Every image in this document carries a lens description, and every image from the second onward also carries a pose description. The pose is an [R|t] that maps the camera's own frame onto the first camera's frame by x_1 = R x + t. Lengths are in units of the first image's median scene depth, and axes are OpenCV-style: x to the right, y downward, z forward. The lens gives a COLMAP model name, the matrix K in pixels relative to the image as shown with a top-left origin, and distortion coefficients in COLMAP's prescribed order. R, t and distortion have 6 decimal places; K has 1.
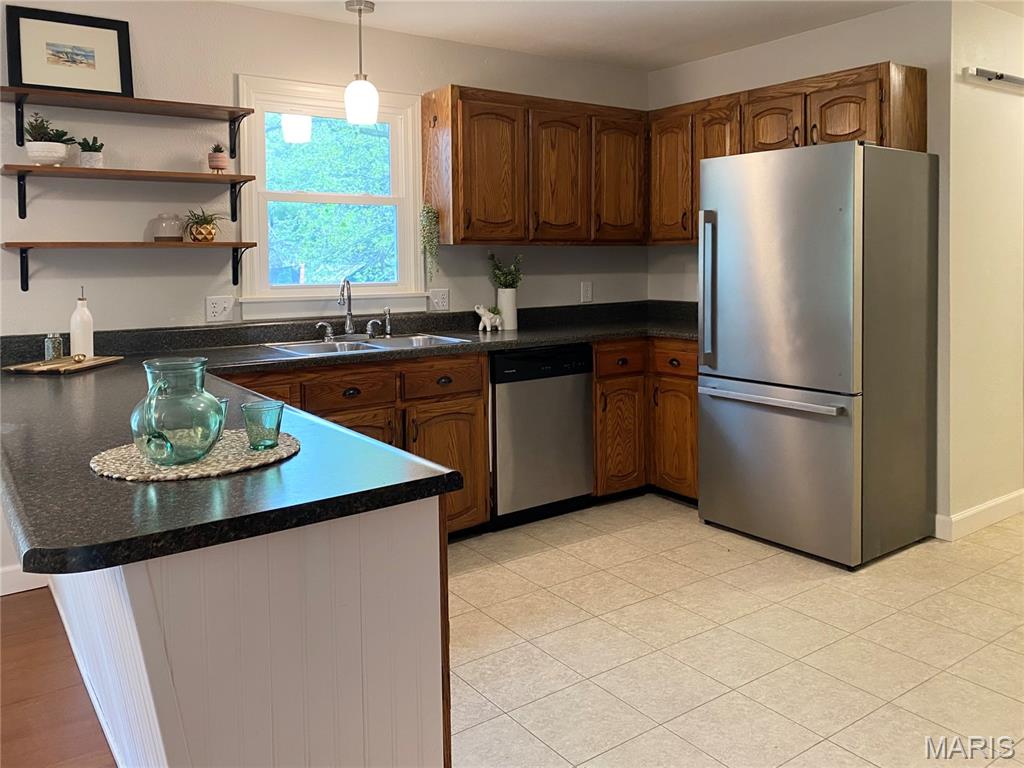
lens RADIAL K [[800.9, 0, 511.4], [0, 800.9, 287.5], [0, 0, 1]] dist [0.008152, 0.001002]
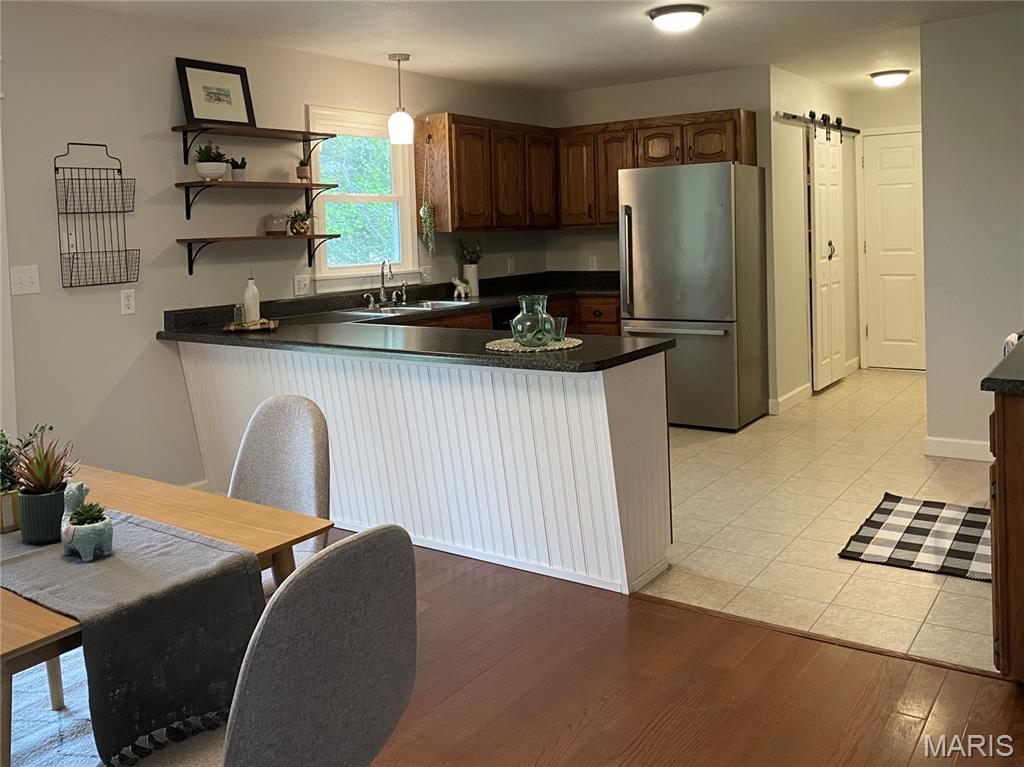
lens RADIAL K [[800.9, 0, 511.4], [0, 800.9, 287.0], [0, 0, 1]] dist [0.008152, 0.001002]
pose [[0.953386, -0.041715, 0.298857, -0.383407], [0.035272, 0.999015, 0.026920, 0.005538], [-0.299685, -0.015124, 0.953918, -0.313614]]
